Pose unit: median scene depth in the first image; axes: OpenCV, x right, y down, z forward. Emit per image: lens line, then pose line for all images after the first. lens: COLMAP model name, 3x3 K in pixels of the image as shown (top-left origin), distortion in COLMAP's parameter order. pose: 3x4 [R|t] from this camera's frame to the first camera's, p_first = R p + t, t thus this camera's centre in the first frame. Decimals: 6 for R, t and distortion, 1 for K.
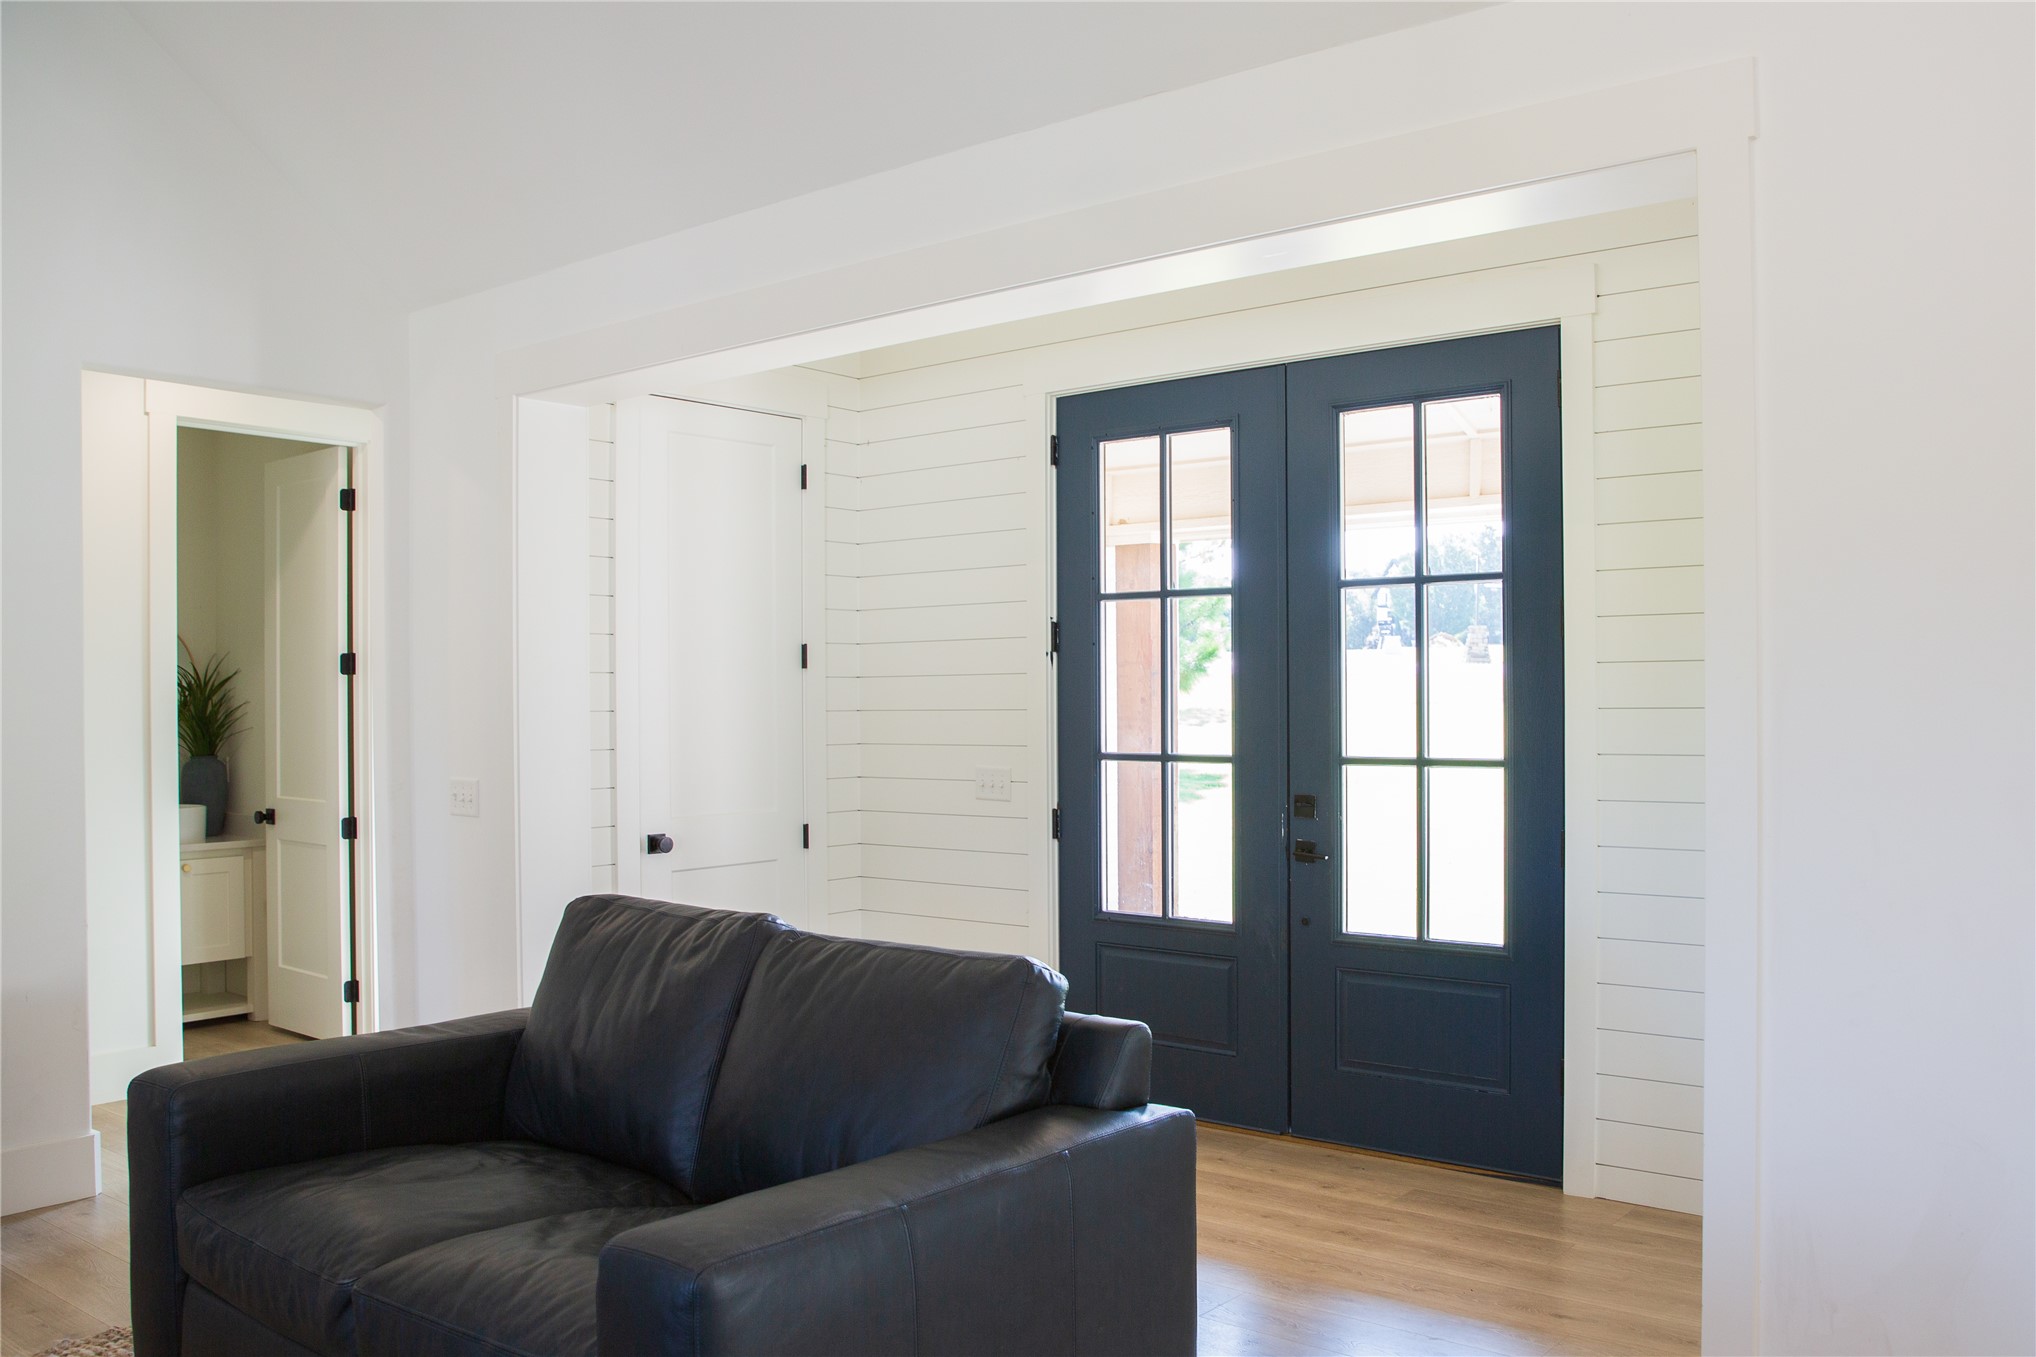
lens RADIAL K [[1438.6, 0, 1018.0], [0, 1438.6, 678.5], [0, 0, 1]] dist [-0.090435, 0.076608]
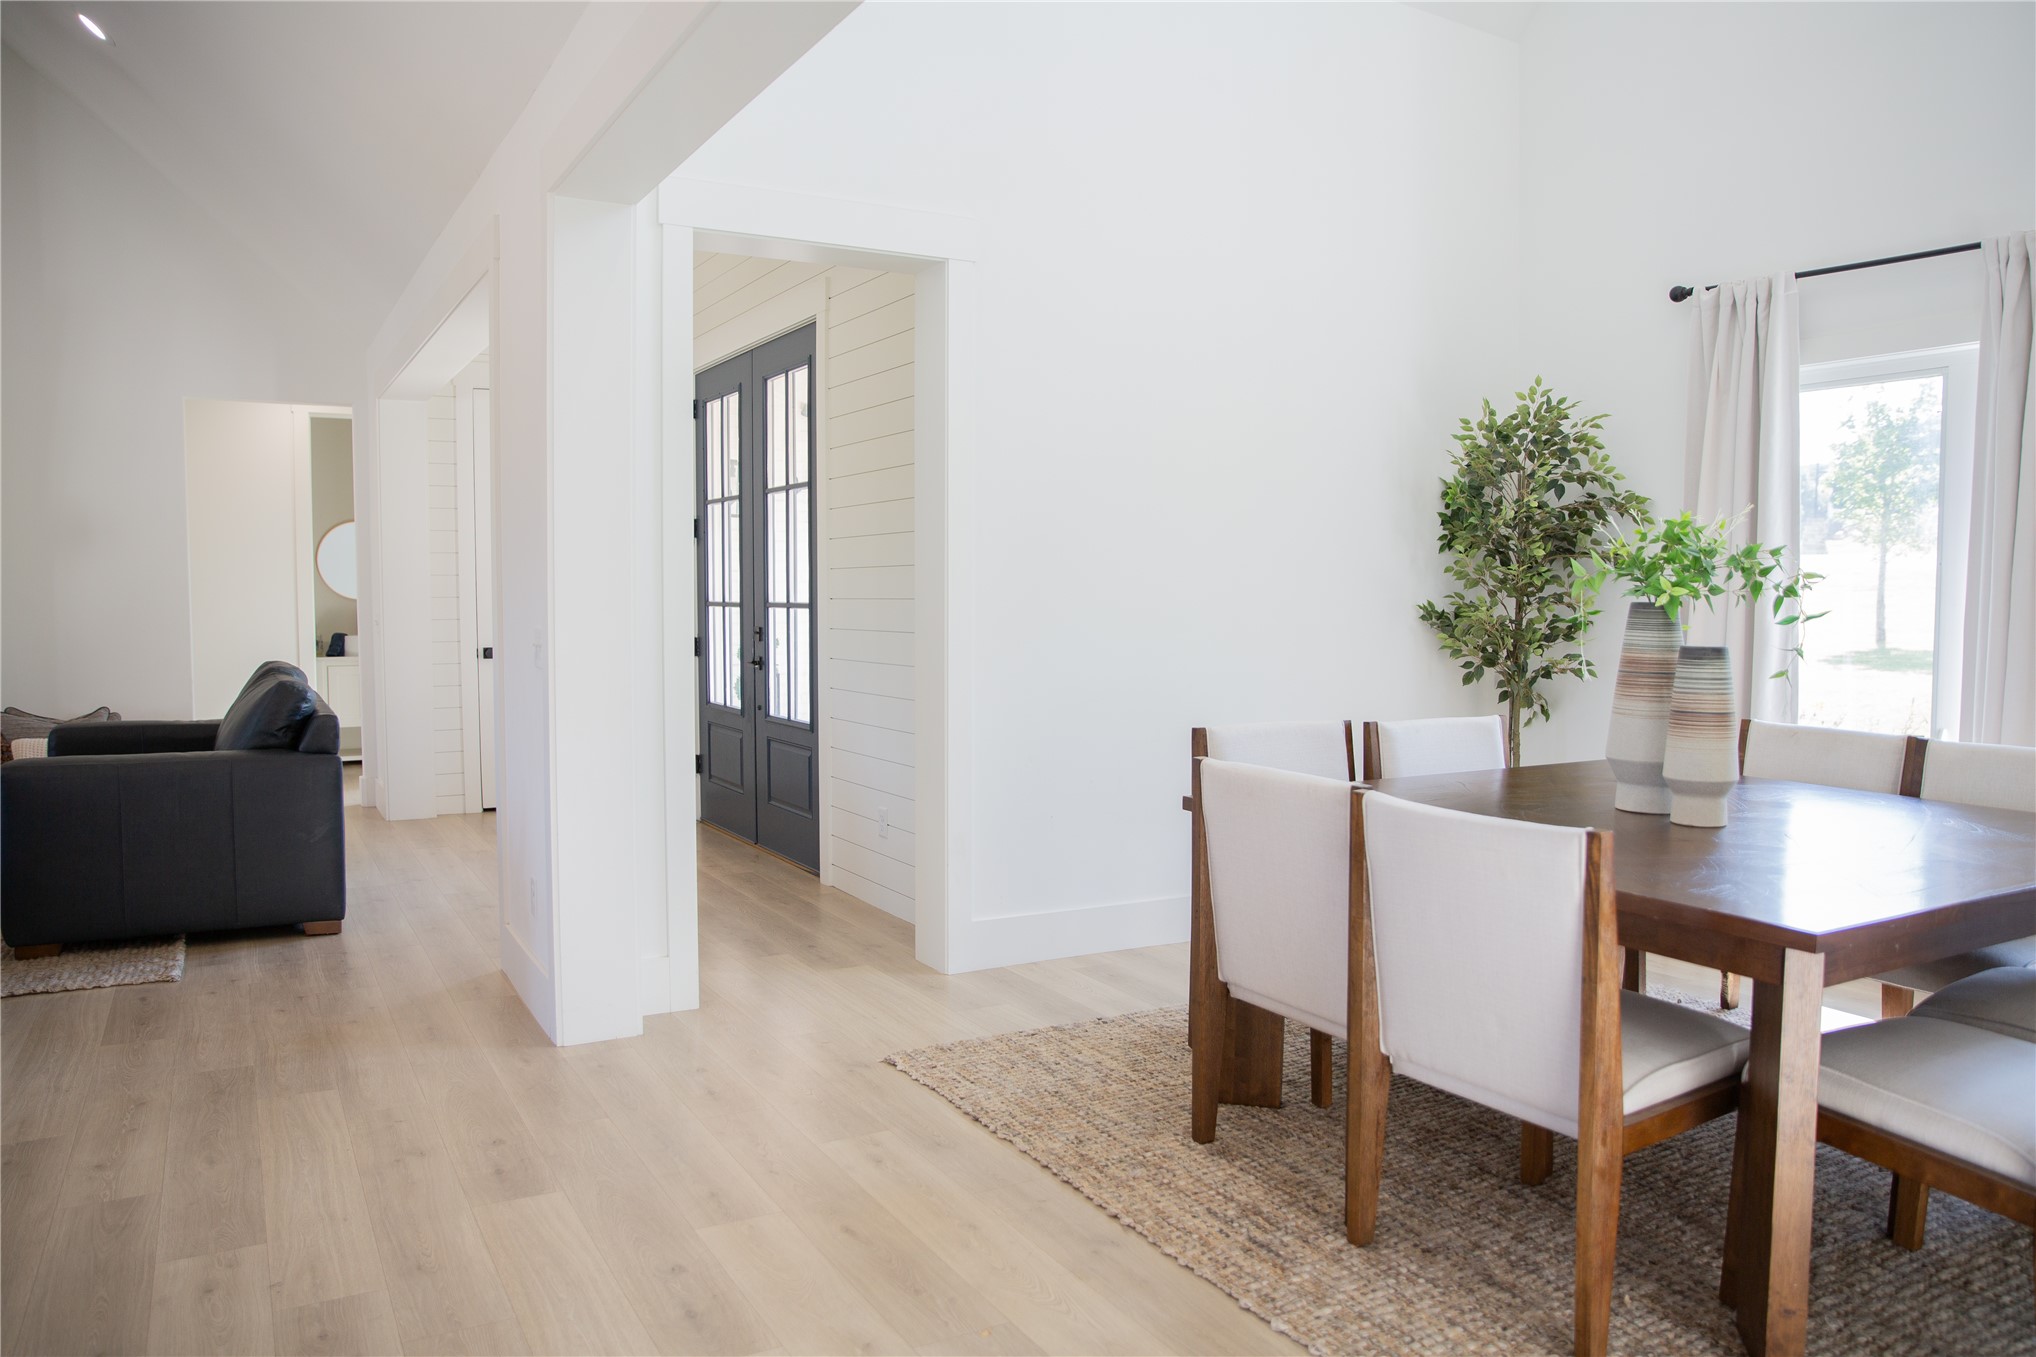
lens RADIAL K [[1438.6, 0, 1018.0], [0, 1438.6, 678.5], [0, 0, 1]] dist [-0.090435, 0.076608]
pose [[0.892285, 0.047857, -0.448930, 1.177629], [-0.021166, 0.997707, 0.064290, 0.031699], [0.450977, -0.047863, 0.891251, -0.271274]]
